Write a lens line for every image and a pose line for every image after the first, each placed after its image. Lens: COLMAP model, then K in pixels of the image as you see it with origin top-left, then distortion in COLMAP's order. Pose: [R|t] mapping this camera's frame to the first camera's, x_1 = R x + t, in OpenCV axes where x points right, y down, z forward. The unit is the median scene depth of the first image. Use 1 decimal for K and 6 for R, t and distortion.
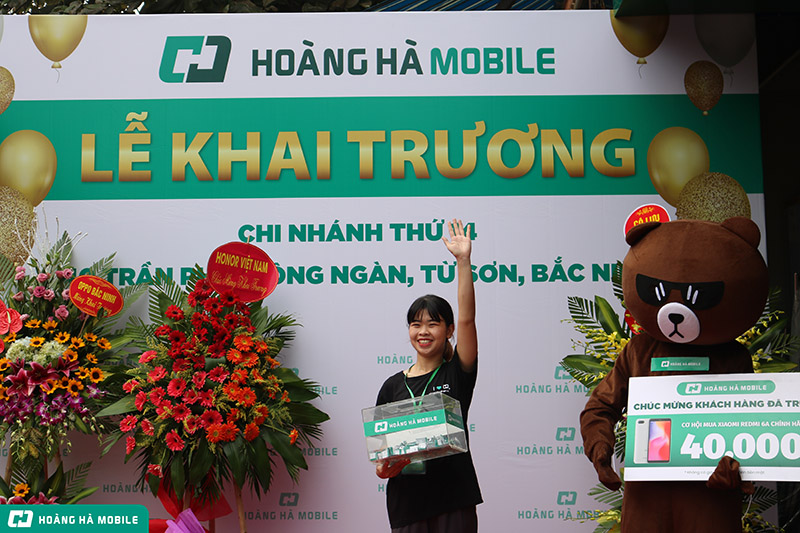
lens RADIAL K [[1167.9, 0, 394.6], [0, 1167.9, 270.7], [0, 0, 1]] dist [-0.031741, 0.000000]
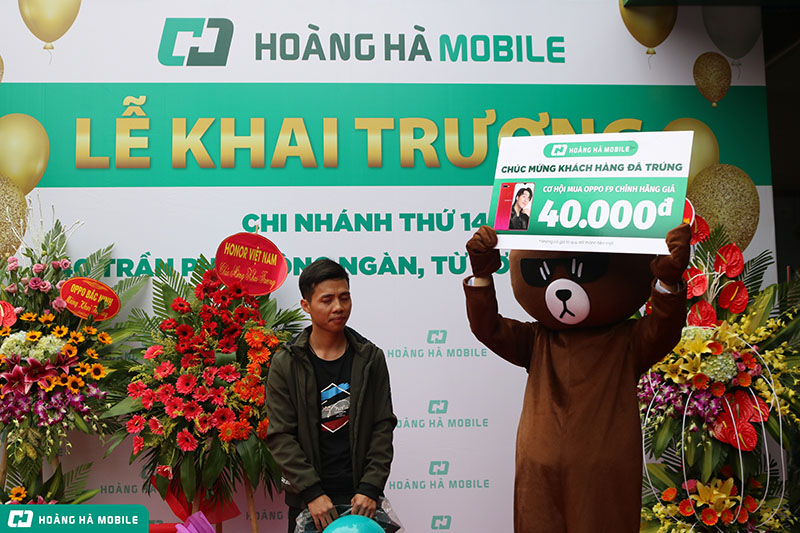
lens RADIAL K [[1112.7, 0, 403.9], [0, 1112.7, 261.3], [0, 0, 1]] dist [-0.037309, 0.000000]
pose [[0.996856, 0.001768, 0.079212, -0.073822], [-0.001620, 0.999997, -0.001929, 0.001328], [-0.079215, 0.001795, 0.996856, 0.075038]]
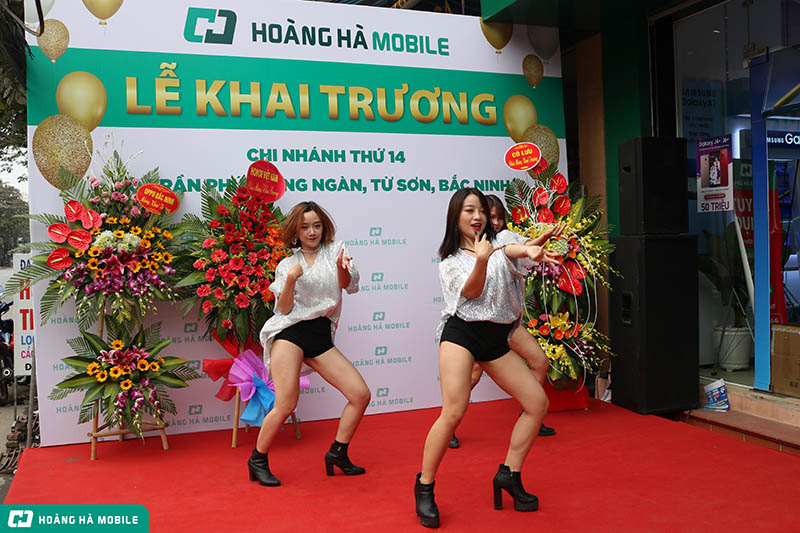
lens RADIAL K [[805.0, 0, 412.3], [0, 805.0, 260.2], [0, 0, 1]] dist [-0.095919, 0.000000]
pose [[0.914347, -0.026867, 0.404040, -0.344329], [-0.008262, 0.996351, 0.084950, 0.010797], [-0.404848, -0.081012, 0.910788, 0.039036]]
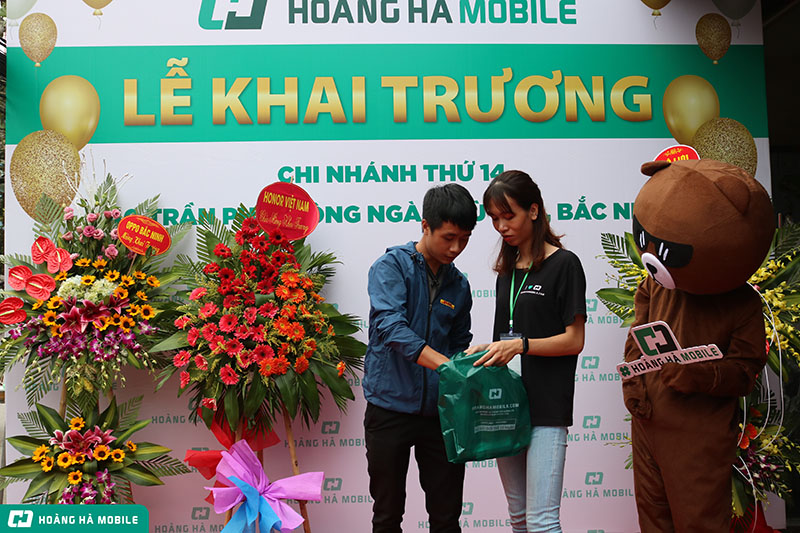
lens RADIAL K [[981.0, 0, 398.0], [0, 981.0, 261.0], [0, 0, 1]] dist [-0.067282, 0.000000]
pose [[0.998110, -0.006762, 0.061081, -0.081138], [0.004222, 0.999125, 0.041617, 0.009114], [-0.061309, -0.041281, 0.997265, 0.119459]]
